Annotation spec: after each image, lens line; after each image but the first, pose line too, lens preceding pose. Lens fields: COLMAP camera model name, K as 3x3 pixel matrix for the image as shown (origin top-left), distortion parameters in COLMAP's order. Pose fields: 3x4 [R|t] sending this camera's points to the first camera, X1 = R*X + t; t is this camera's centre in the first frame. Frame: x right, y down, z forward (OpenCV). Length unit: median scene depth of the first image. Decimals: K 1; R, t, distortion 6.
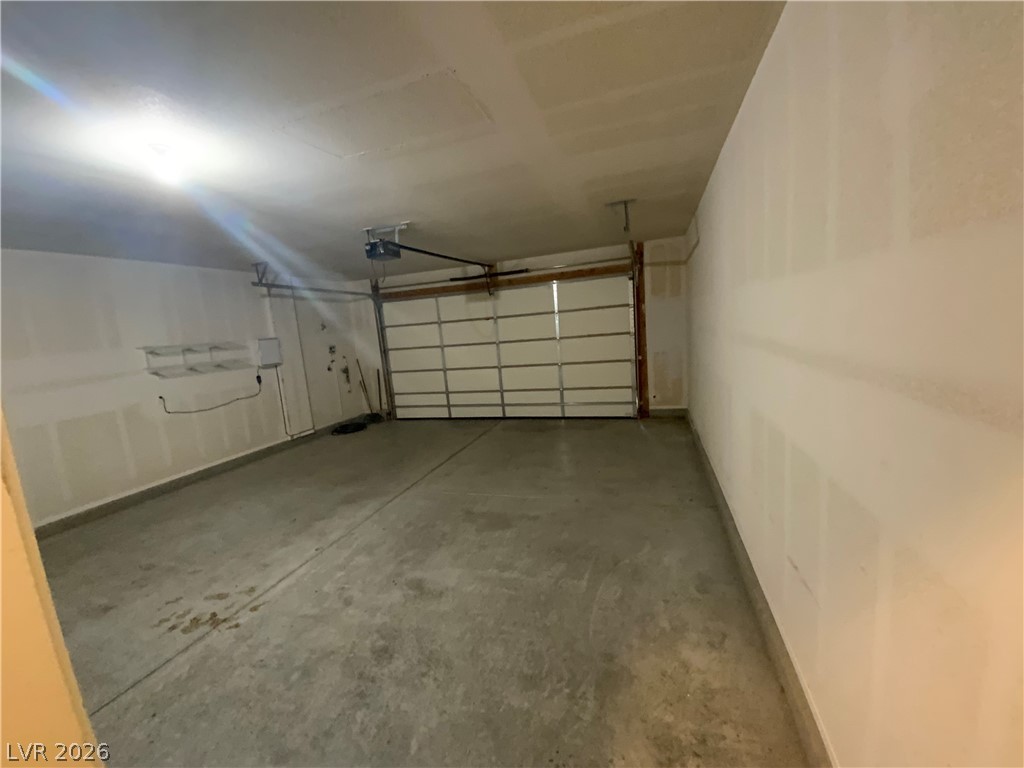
lens RADIAL K [[409.4, 0, 512.0], [0, 409.4, 384.0], [0, 0, 1]] dist [0.062494, 0.000008]
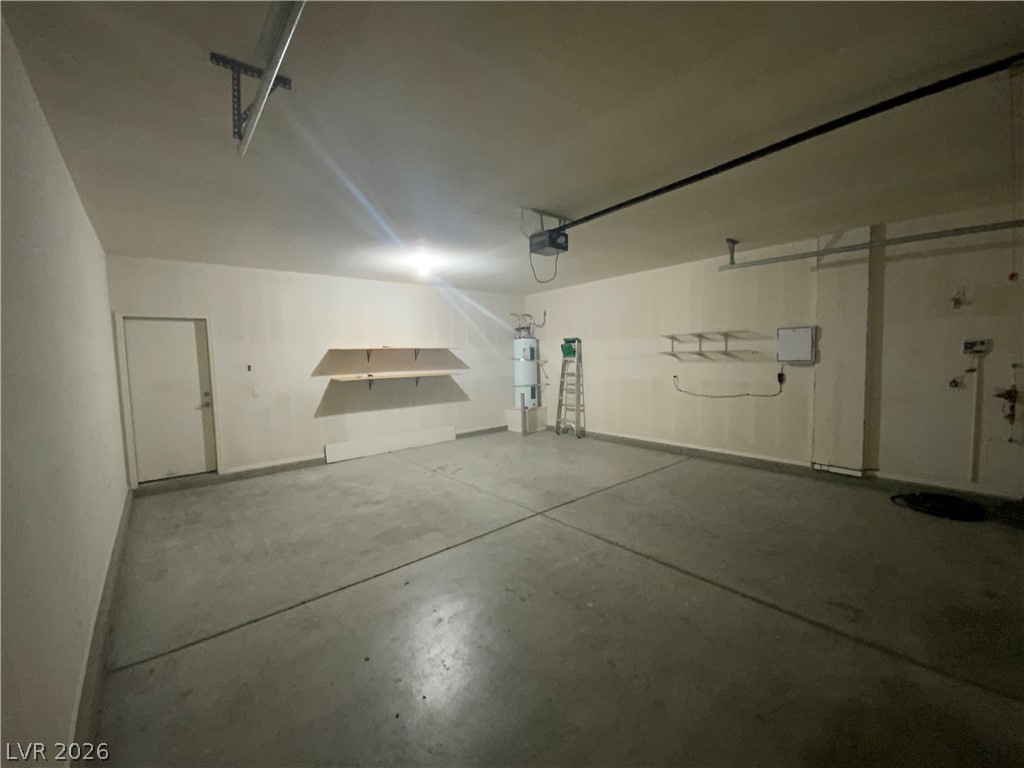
lens RADIAL K [[423.7, 0, 512.0], [0, 423.7, 384.0], [0, 0, 1]] dist [0.000222, -0.000017]
pose [[-0.517993, 0.158881, -0.840500, 0.525390], [-0.052494, 0.974842, 0.216628, -0.221522], [0.853773, 0.156333, -0.496620, 1.440832]]
